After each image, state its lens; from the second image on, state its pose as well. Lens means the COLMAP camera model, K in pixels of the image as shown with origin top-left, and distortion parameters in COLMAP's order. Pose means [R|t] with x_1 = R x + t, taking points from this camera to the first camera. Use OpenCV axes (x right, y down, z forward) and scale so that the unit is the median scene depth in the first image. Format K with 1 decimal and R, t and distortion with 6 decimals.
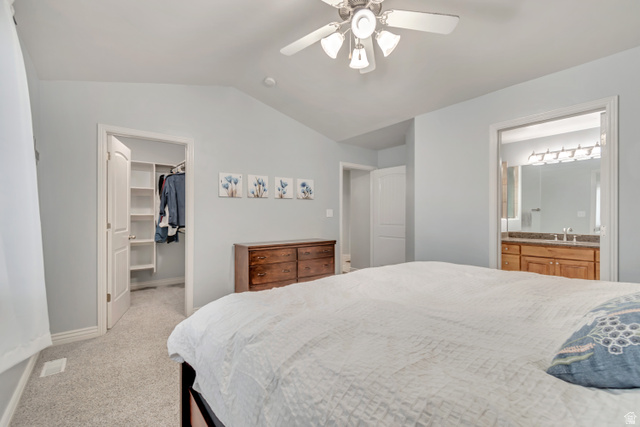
lens RADIAL K [[281.8, 0, 320.0], [0, 281.8, 213.5], [0, 0, 1]] dist [0.002044, 0.000136]
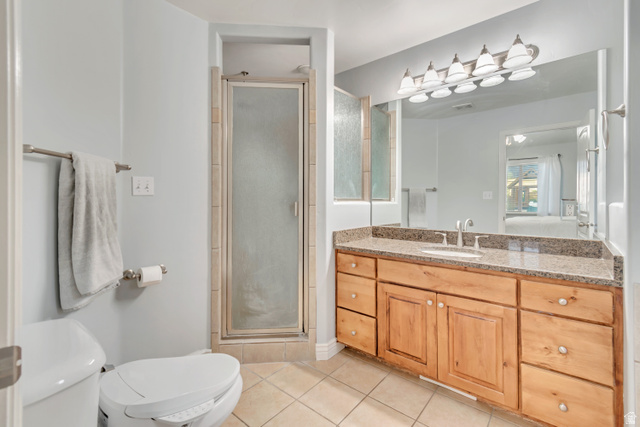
lens RADIAL K [[281.6, 0, 322.1], [0, 281.6, 200.6], [0, 0, 1]] dist [-0.001255, -0.000353]
pose [[0.976355, -0.003908, 0.216140, 0.530290], [0.003607, 0.999992, 0.001787, 0.016959], [-0.216145, -0.000965, 0.976361, 0.576593]]
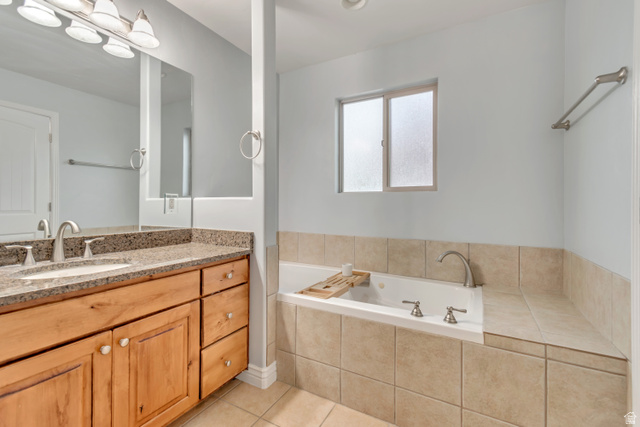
lens RADIAL K [[287.3, 0, 318.8], [0, 287.3, 205.4], [0, 0, 1]] dist [0.001382, -0.000605]
pose [[-0.397431, -0.006019, 0.917612, 0.456223], [-0.007998, 0.999963, 0.003095, 0.032297], [-0.917597, -0.006109, -0.397464, 0.861395]]
